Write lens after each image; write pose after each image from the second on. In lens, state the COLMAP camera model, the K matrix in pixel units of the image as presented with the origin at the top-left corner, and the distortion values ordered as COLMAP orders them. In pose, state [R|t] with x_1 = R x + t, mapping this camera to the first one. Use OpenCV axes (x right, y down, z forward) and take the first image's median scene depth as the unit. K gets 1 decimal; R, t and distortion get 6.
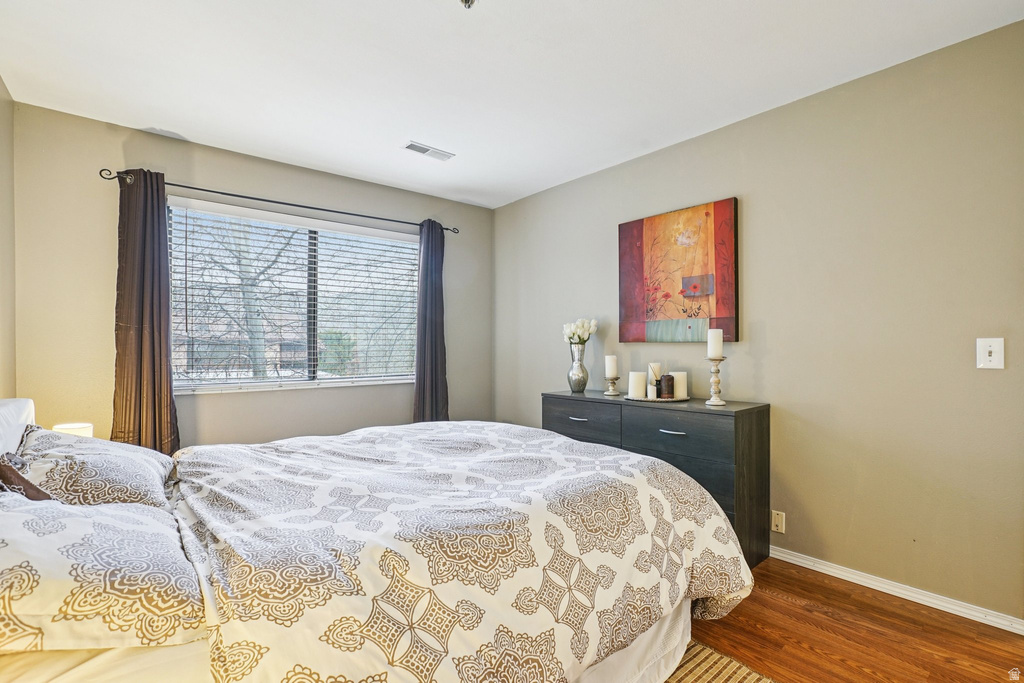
lens RADIAL K [[467.8, 0, 512.0], [0, 467.8, 341.5], [0, 0, 1]] dist [-0.056246, 0.020446]
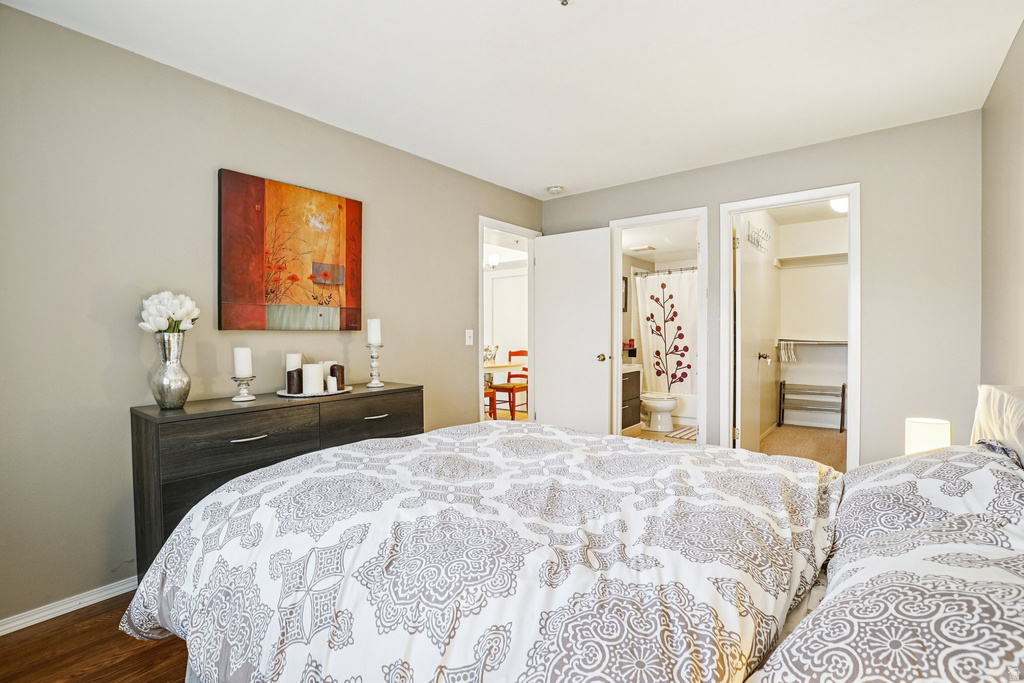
lens RADIAL K [[467.8, 0, 512.0], [0, 467.8, 341.5], [0, 0, 1]] dist [-0.056246, 0.020446]
pose [[-0.191049, -0.001011, 0.981580, -0.637983], [0.012231, 0.999919, 0.003410, 0.025670], [-0.981504, 0.012657, -0.191021, 0.786851]]
